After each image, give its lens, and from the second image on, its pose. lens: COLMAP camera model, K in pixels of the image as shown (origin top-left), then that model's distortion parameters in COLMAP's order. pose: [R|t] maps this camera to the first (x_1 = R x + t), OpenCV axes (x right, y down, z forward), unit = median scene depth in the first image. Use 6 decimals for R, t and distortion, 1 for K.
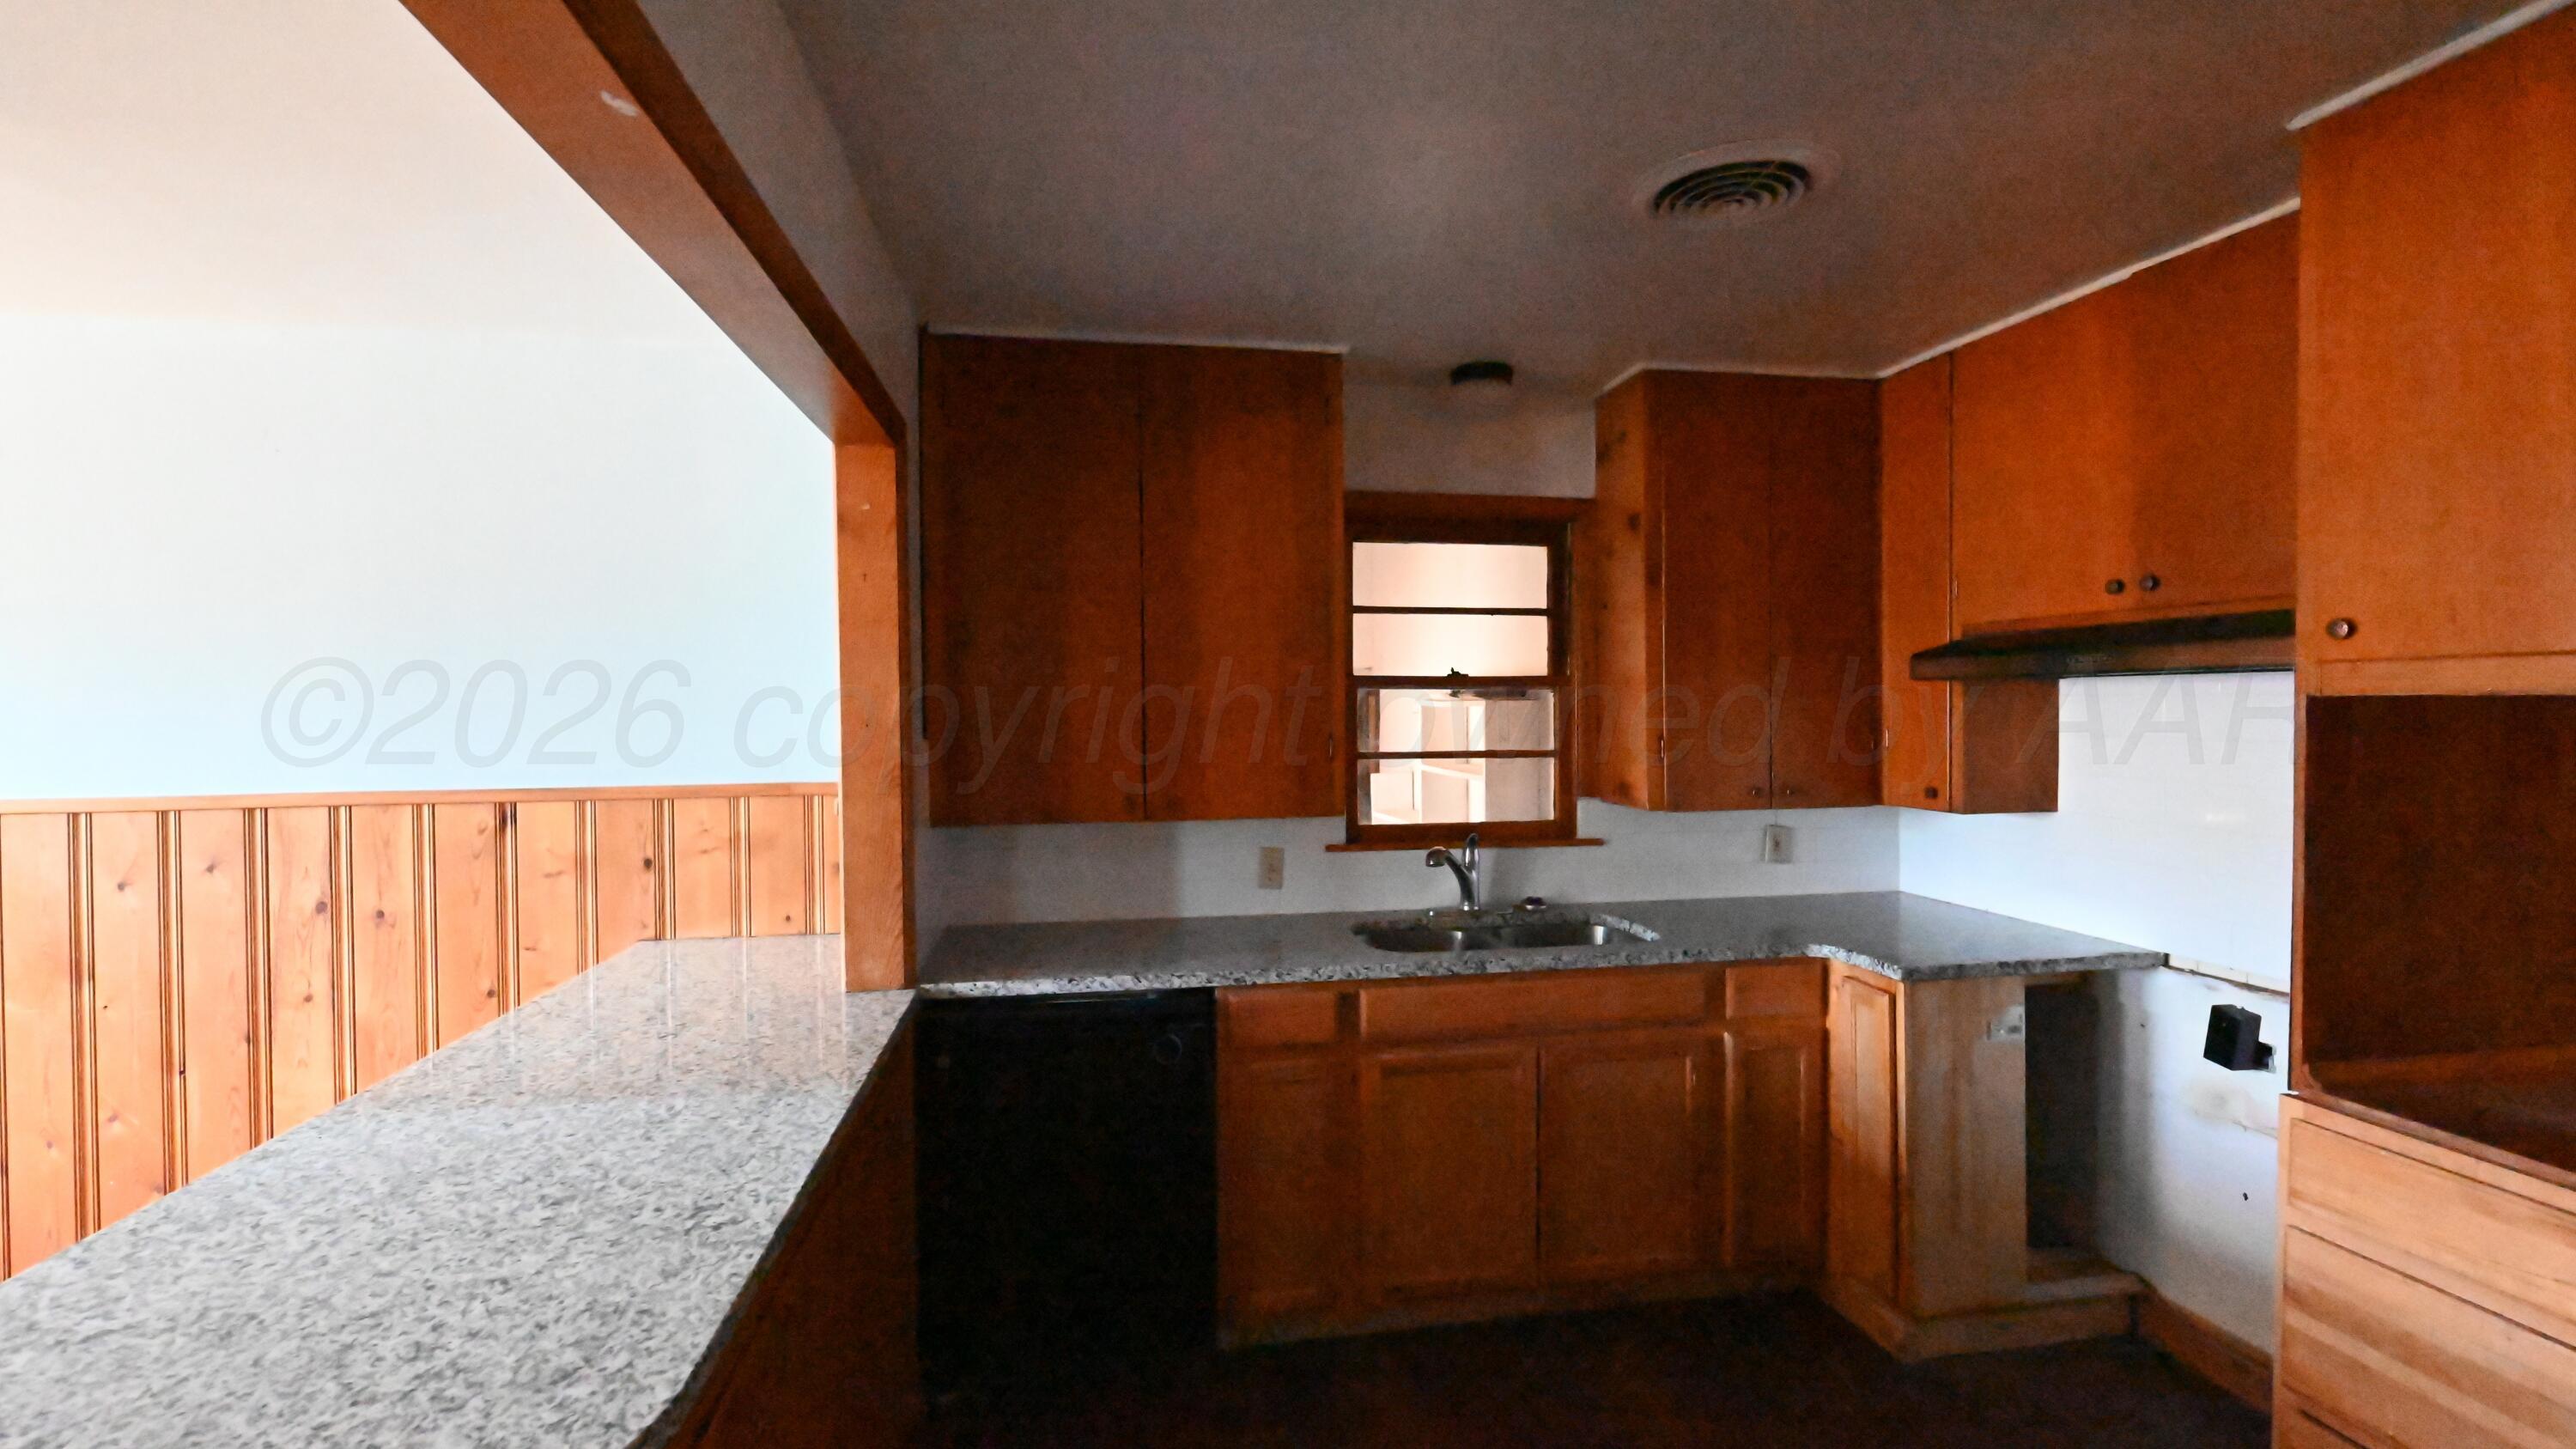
lens RADIAL K [[1153.6, 0, 1290.8], [0, 1153.6, 719.6], [0, 0, 1]] dist [-0.002032, -0.000372]
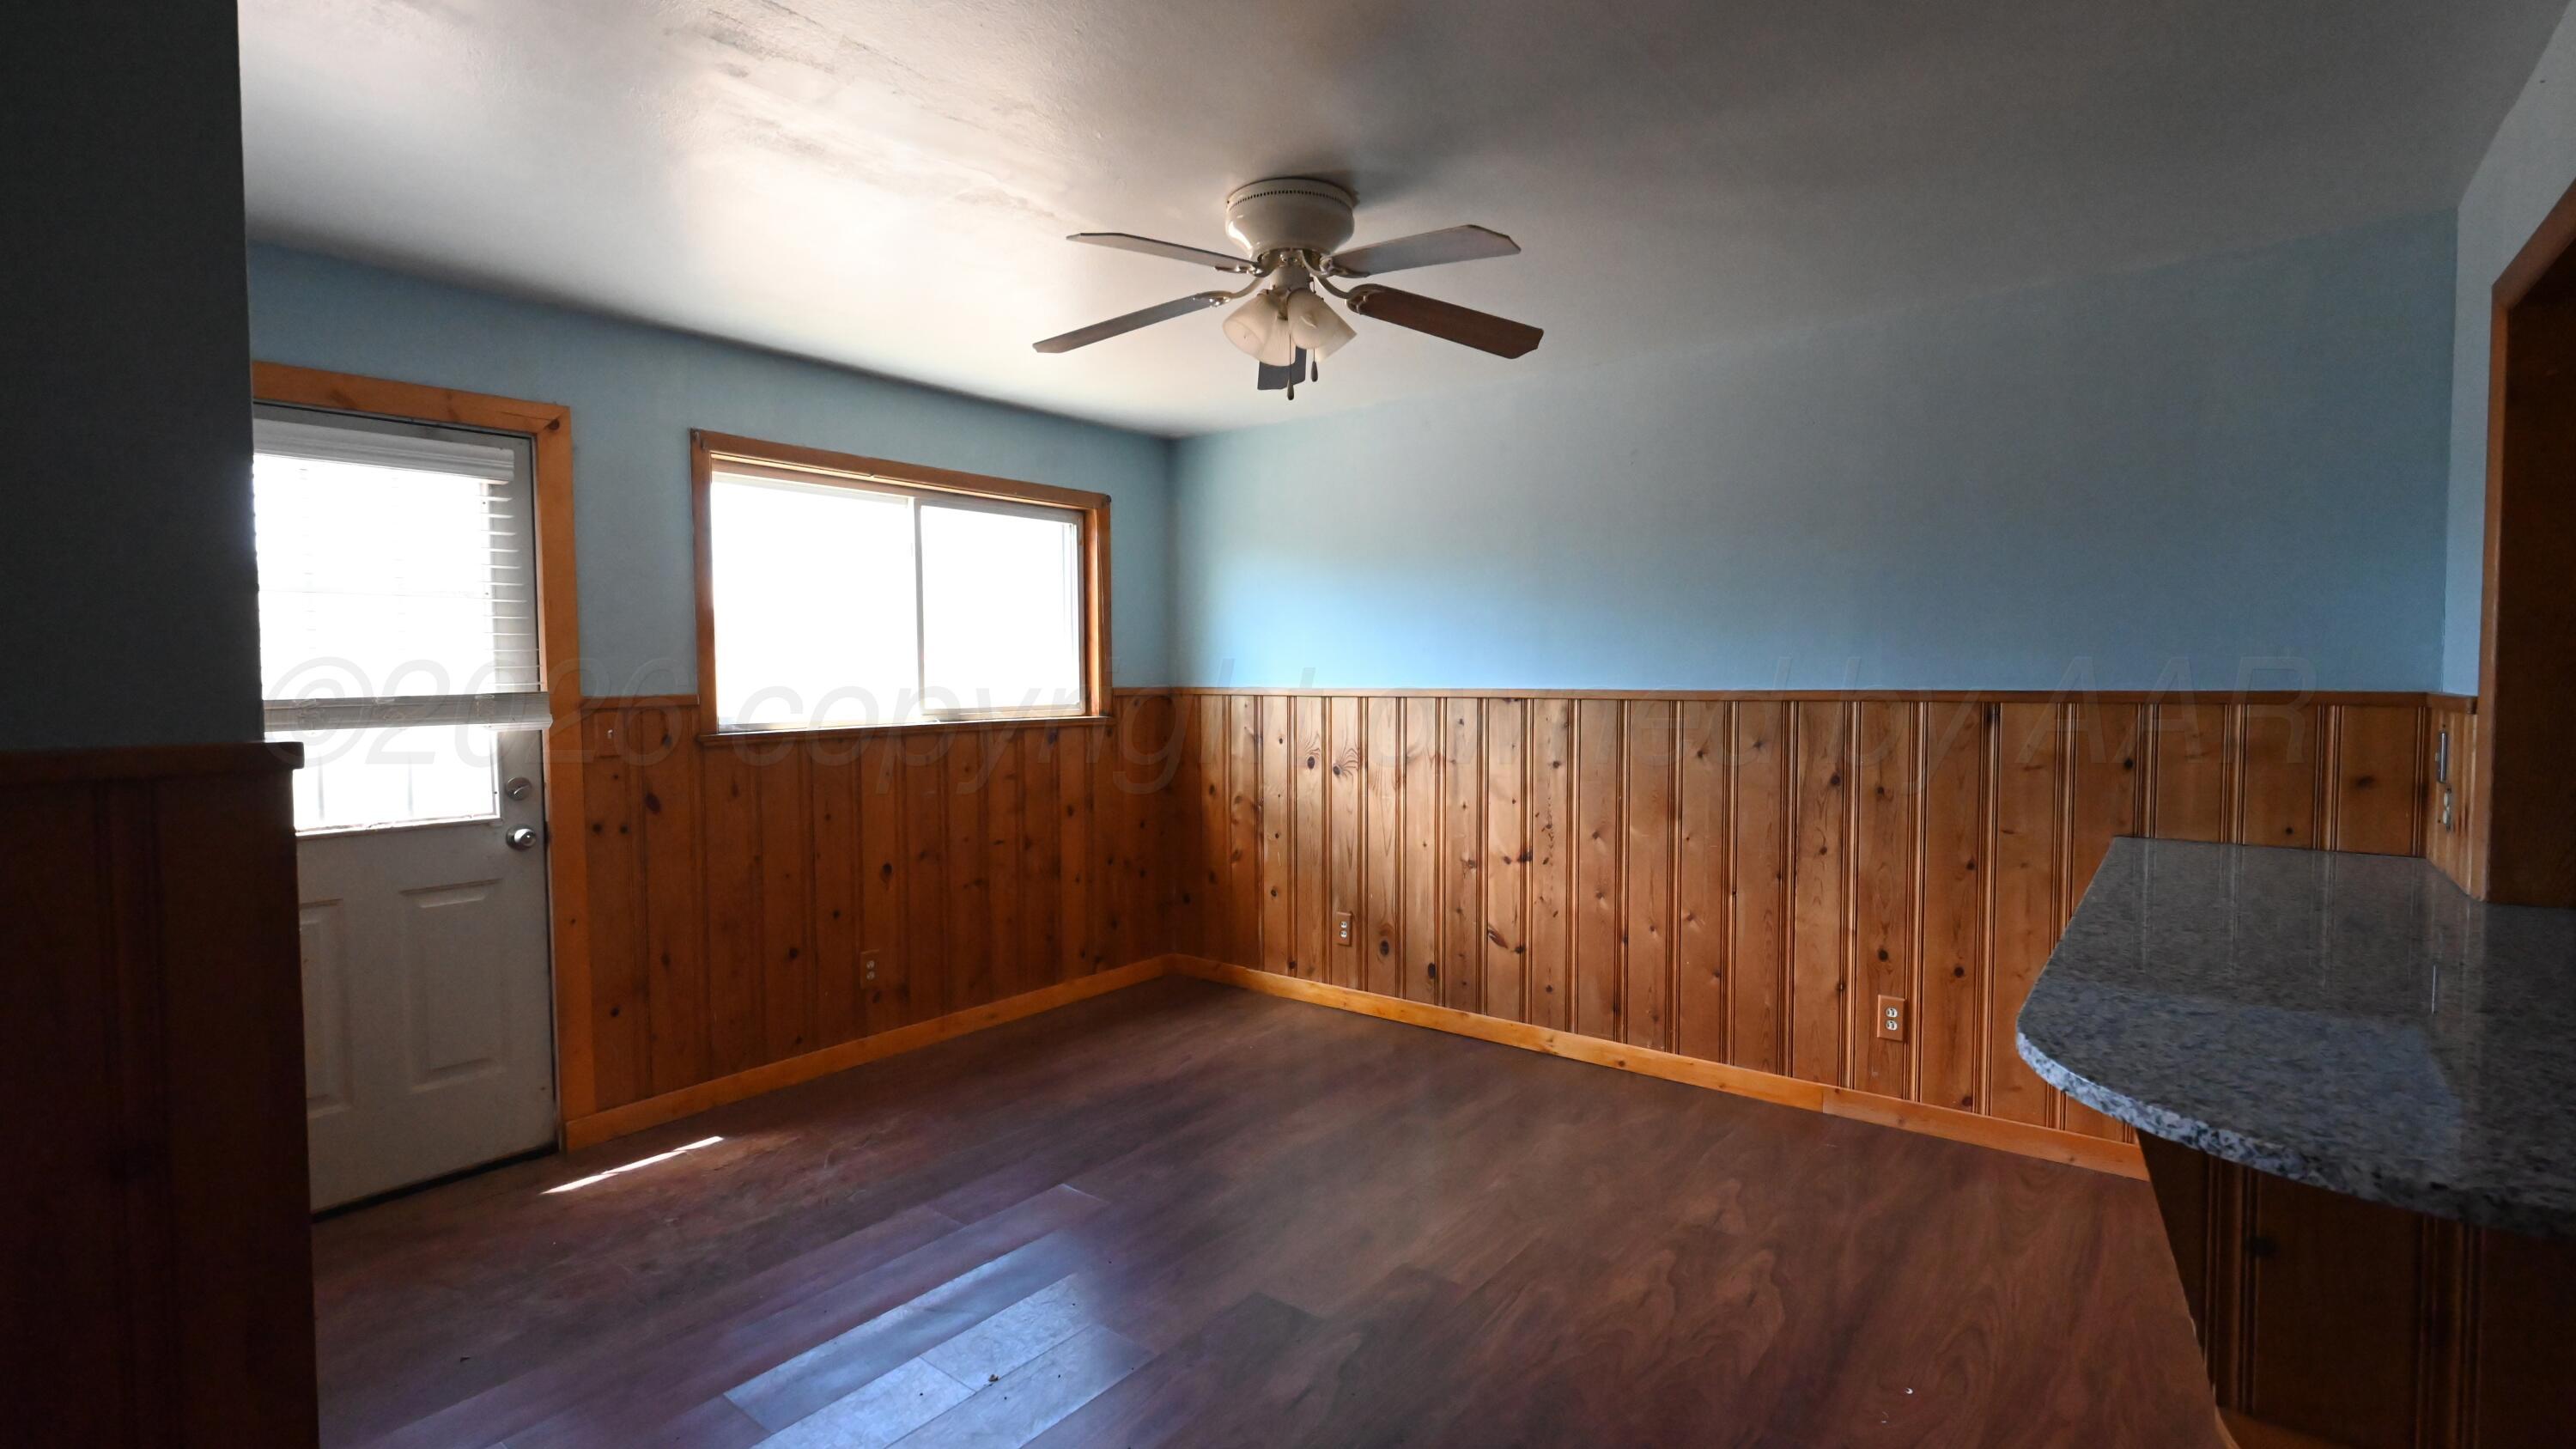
lens RADIAL K [[1153.6, 0, 1290.8], [0, 1153.6, 719.6], [0, 0, 1]] dist [-0.002032, -0.000372]
pose [[0.654090, 0.033539, -0.755673, -0.274027], [-0.006753, 0.999236, 0.038503, 0.050385], [0.756386, -0.020081, 0.653817, -0.283633]]
